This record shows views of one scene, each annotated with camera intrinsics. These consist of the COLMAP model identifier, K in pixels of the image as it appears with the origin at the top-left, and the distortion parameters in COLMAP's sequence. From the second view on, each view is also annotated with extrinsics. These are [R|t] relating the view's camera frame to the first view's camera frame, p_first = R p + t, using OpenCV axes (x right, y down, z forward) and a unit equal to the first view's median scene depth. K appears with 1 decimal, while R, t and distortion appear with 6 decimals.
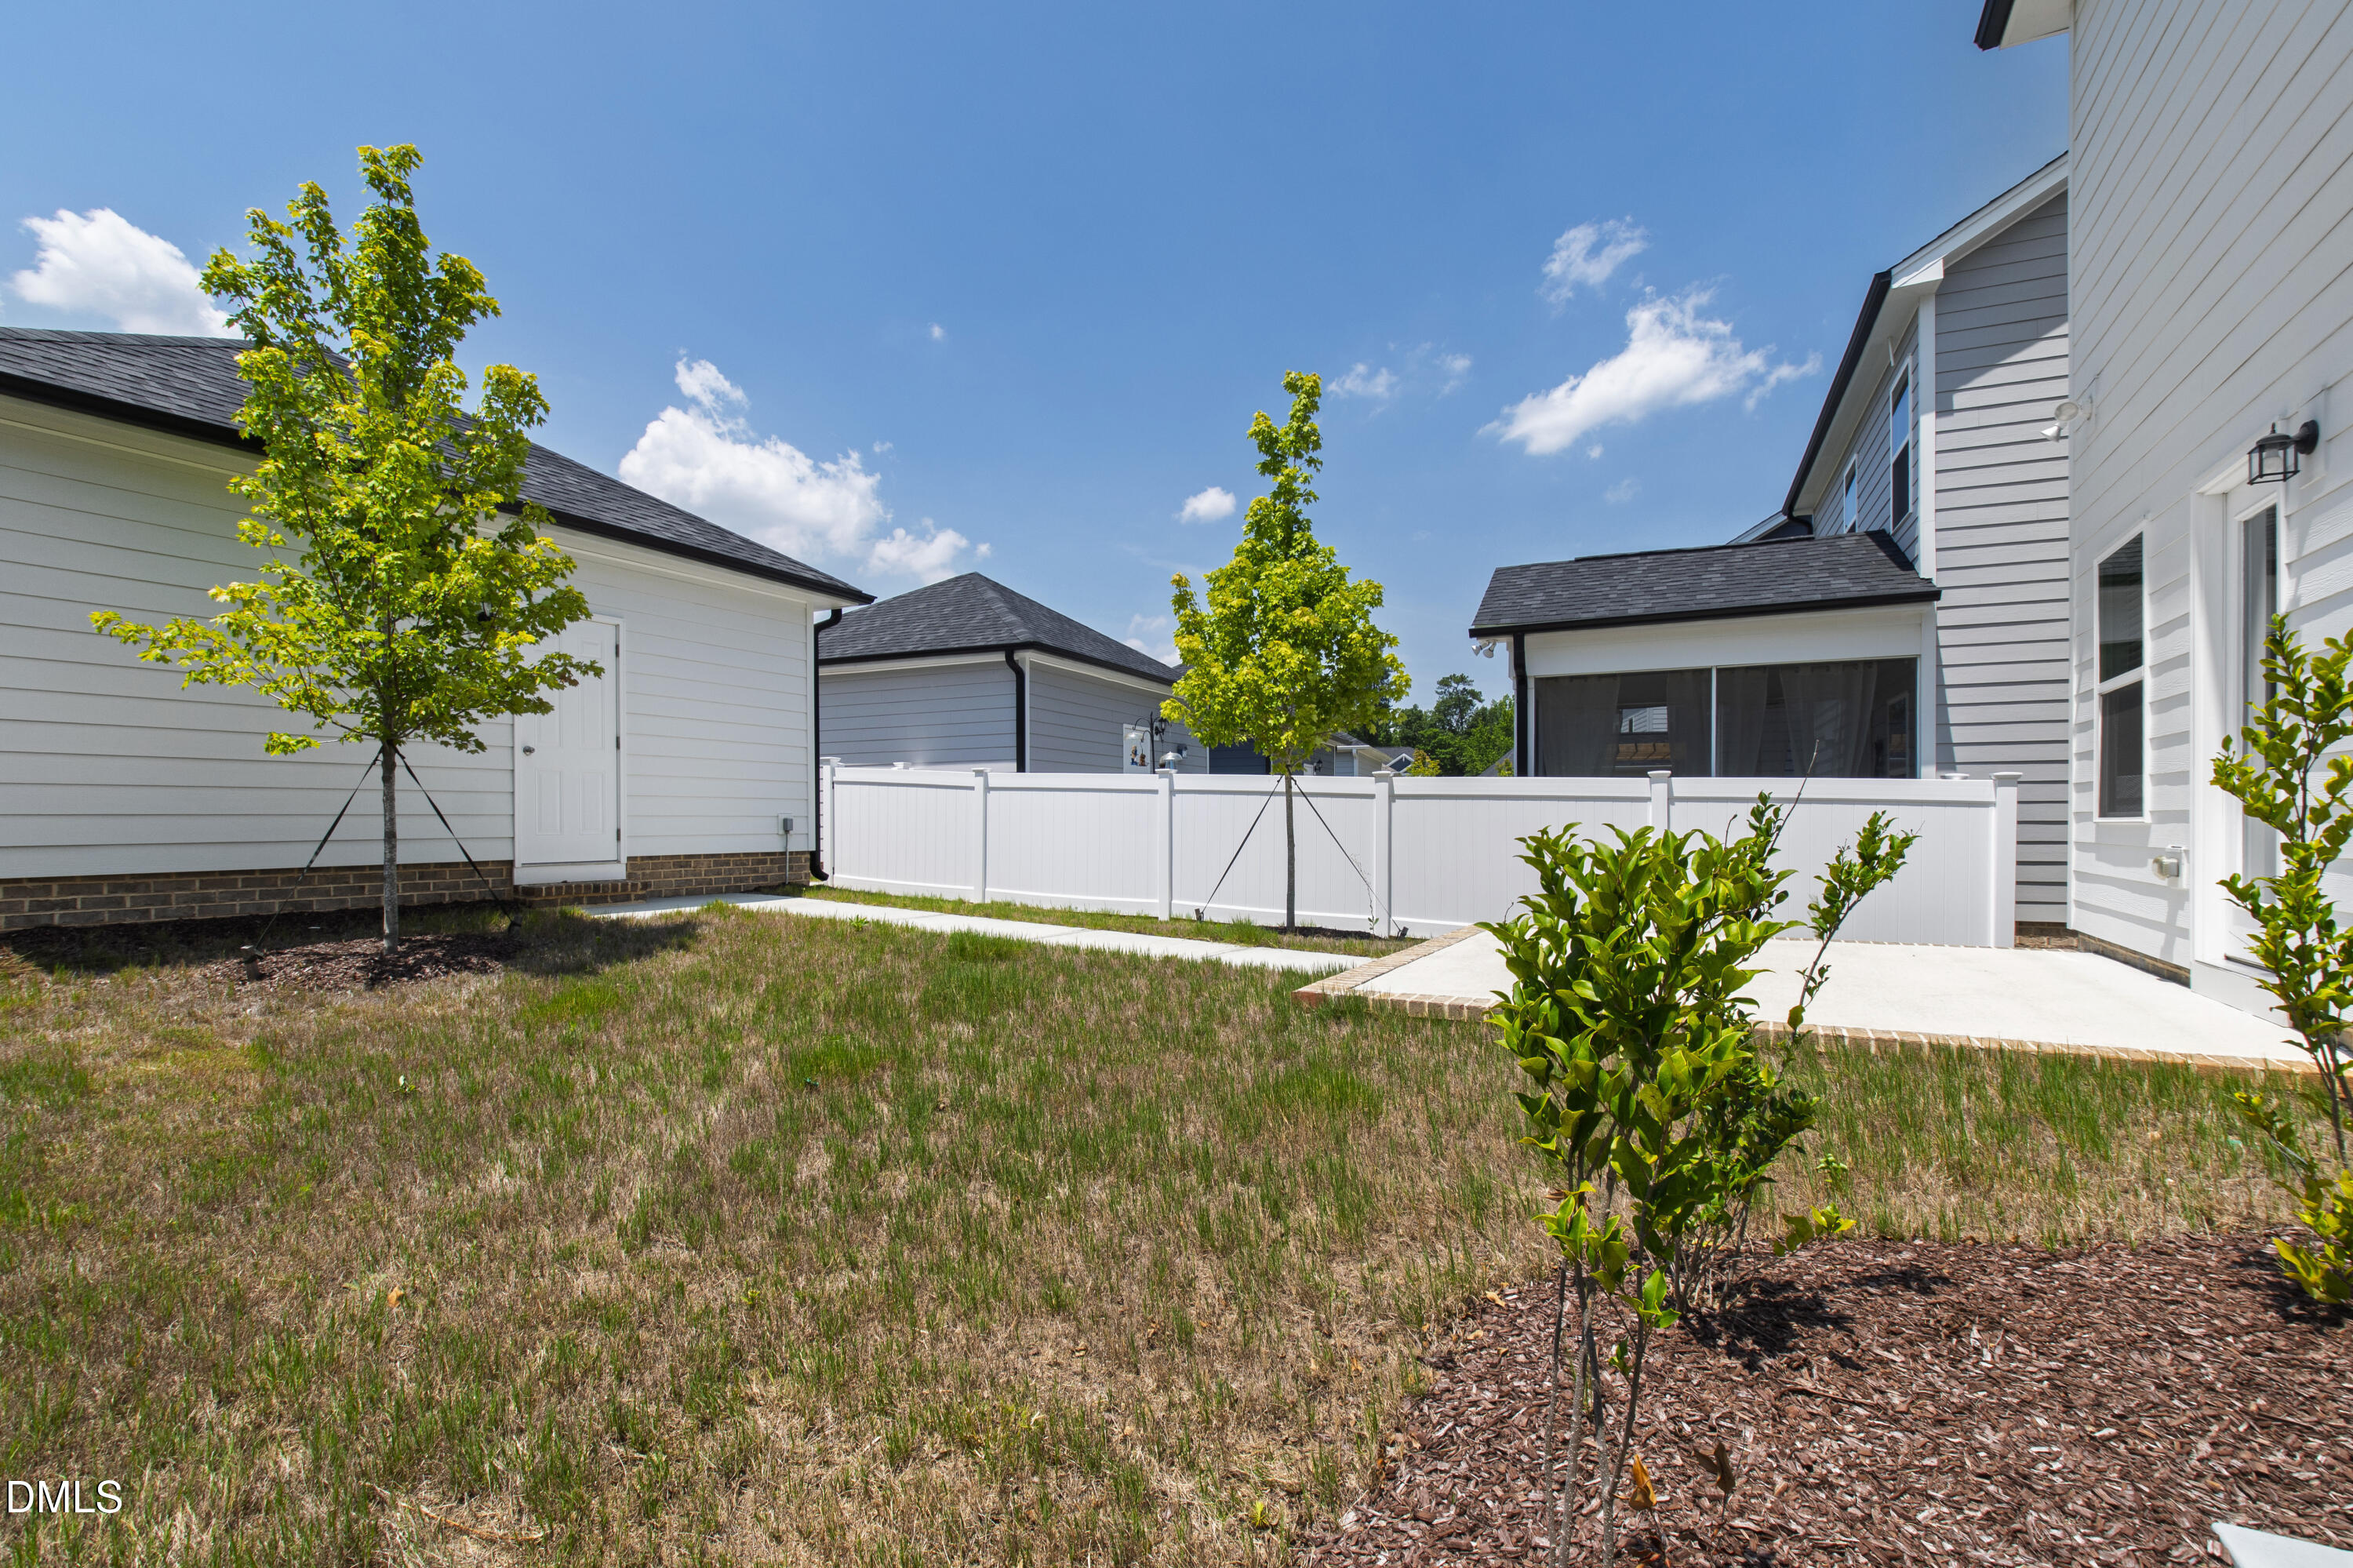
lens RADIAL K [[1065.7, 0, 1169.3], [0, 1065.7, 840.8], [0, 0, 1]] dist [0.000435, 0.000221]
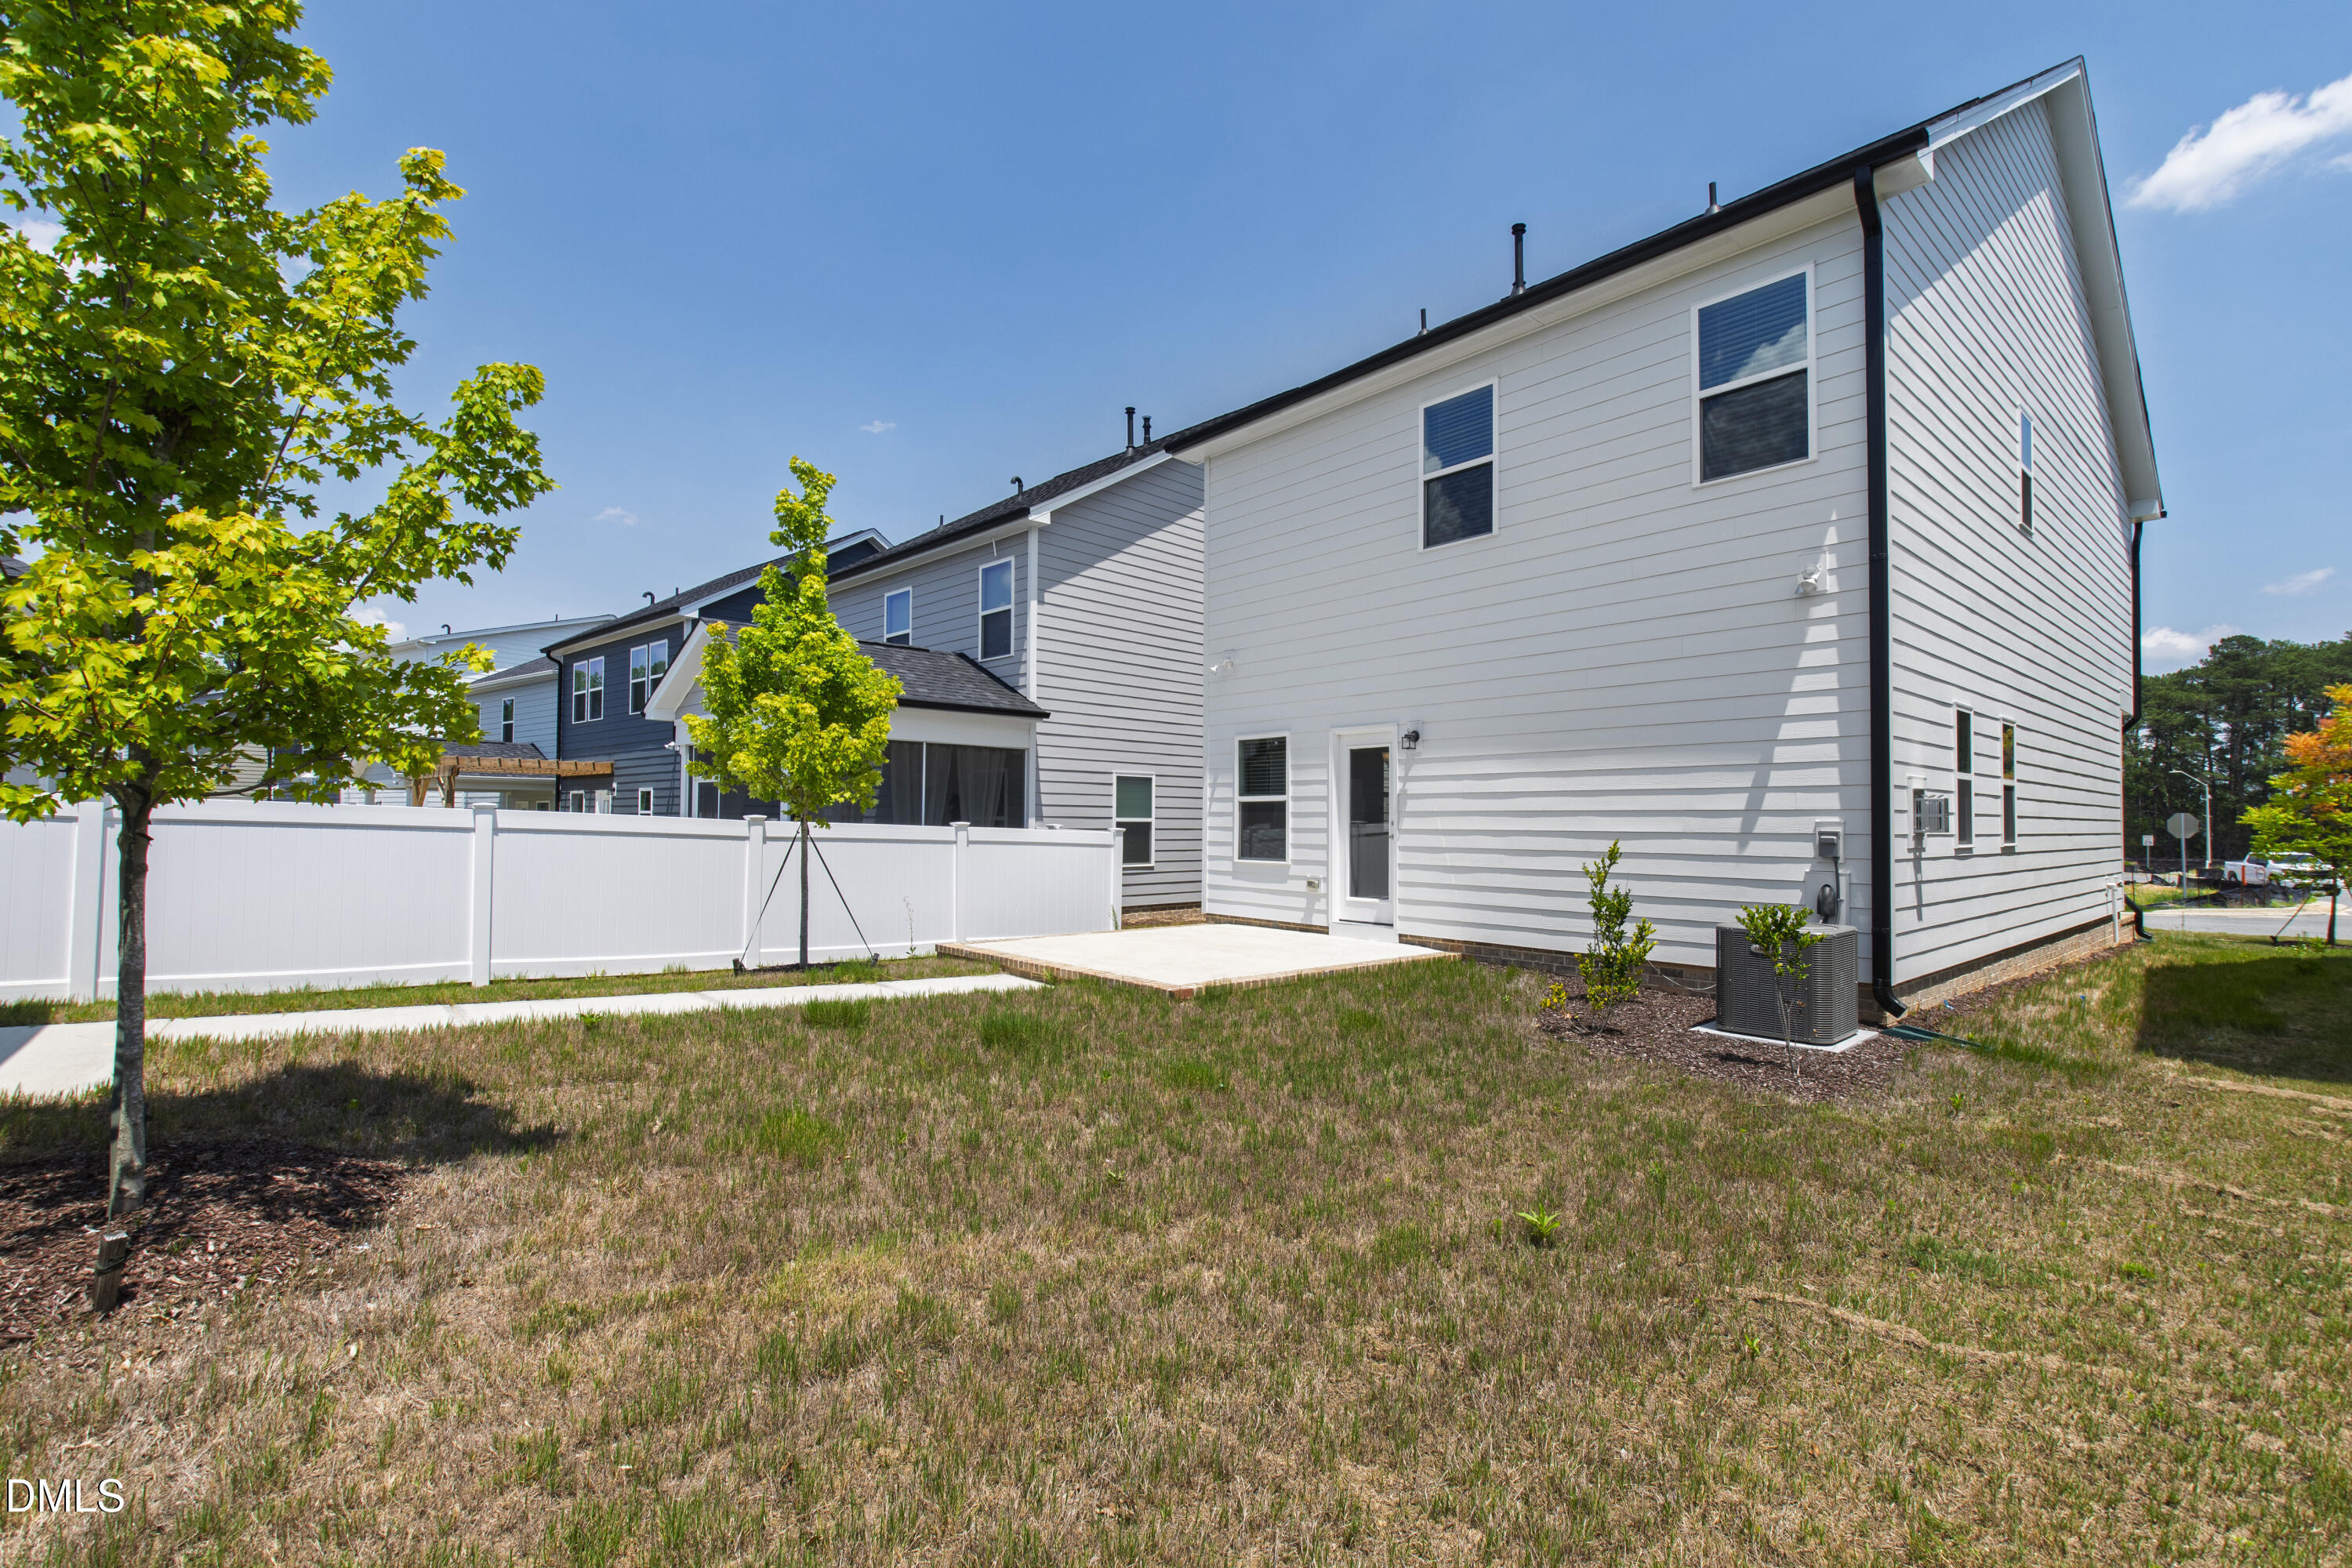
lens RADIAL K [[1091.6, 0, 1166.7], [0, 1091.6, 802.3], [0, 0, 1]] dist [-0.001056, 0.000035]
pose [[0.342993, 0.020921, 0.939105, -0.774827], [0.006356, 0.999677, -0.024592, -0.053239], [-0.939317, 0.014404, 0.342749, 0.251221]]
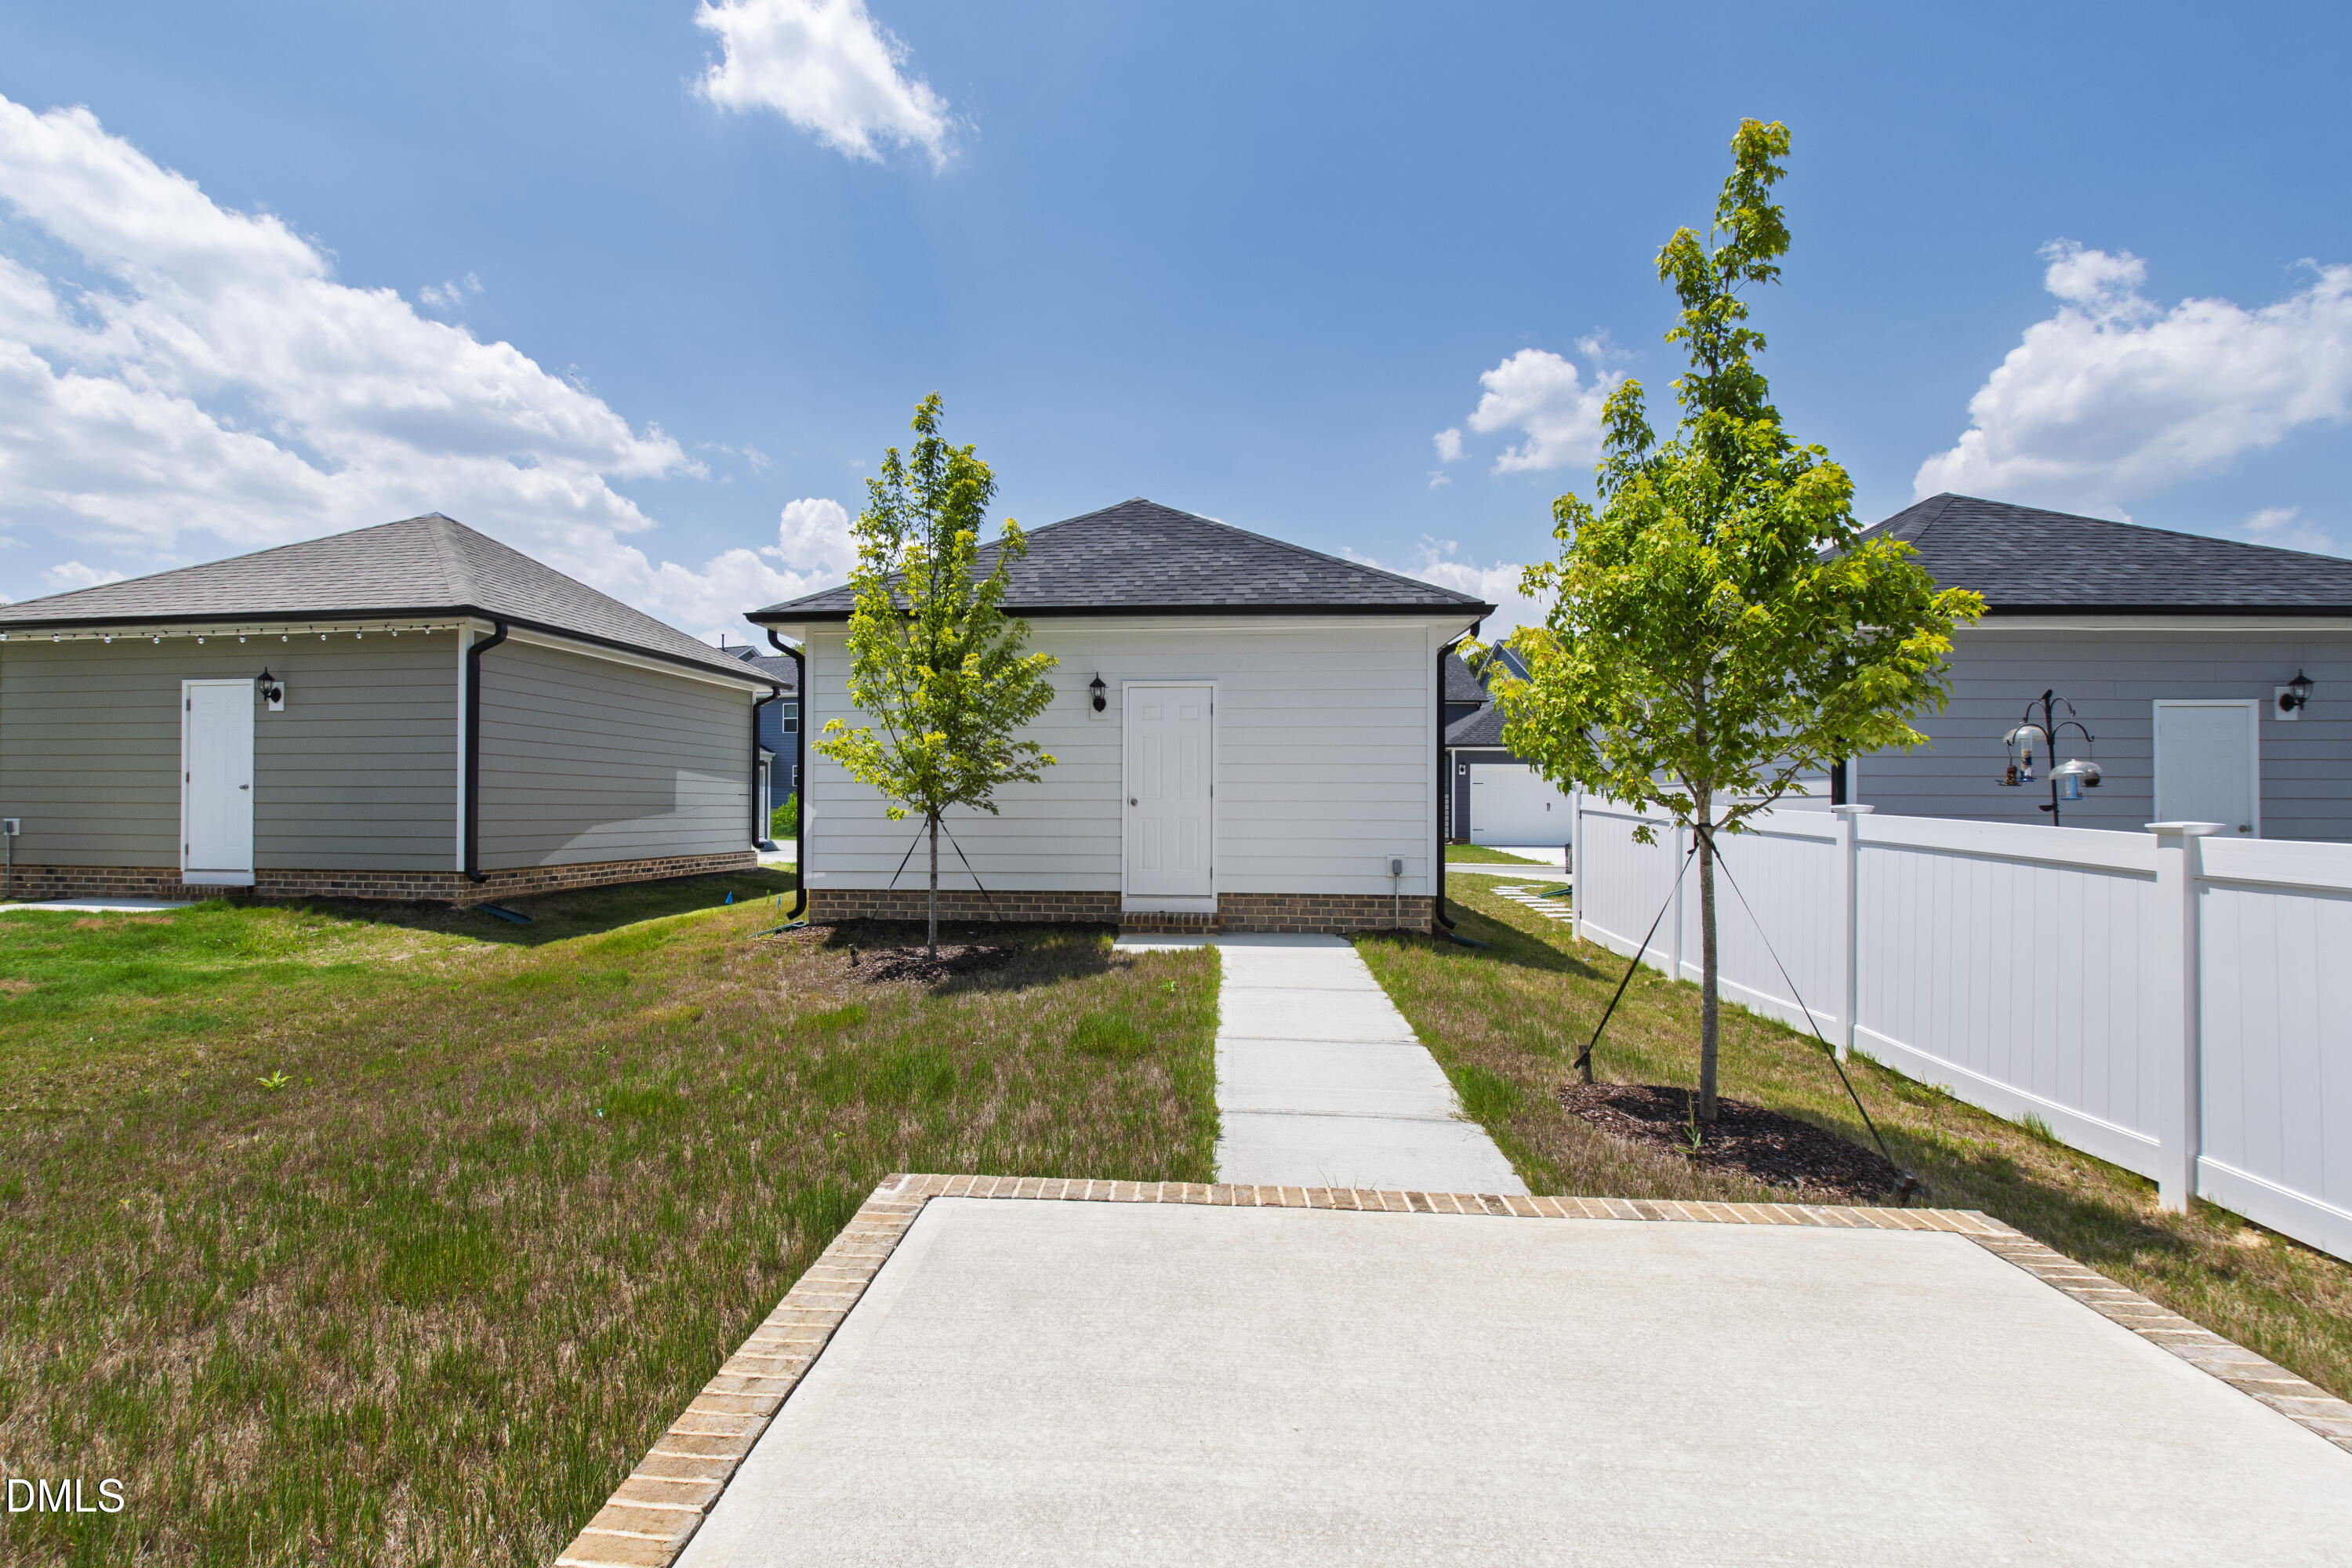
lens RADIAL K [[1091.6, 0, 1166.7], [0, 1091.6, 802.3], [0, 0, 1]] dist [-0.001056, 0.000035]
pose [[0.407482, 0.000696, -0.913213, 0.496992], [-0.023012, 0.999690, -0.009506, -0.065742], [0.912923, 0.024888, 0.407372, 0.470339]]
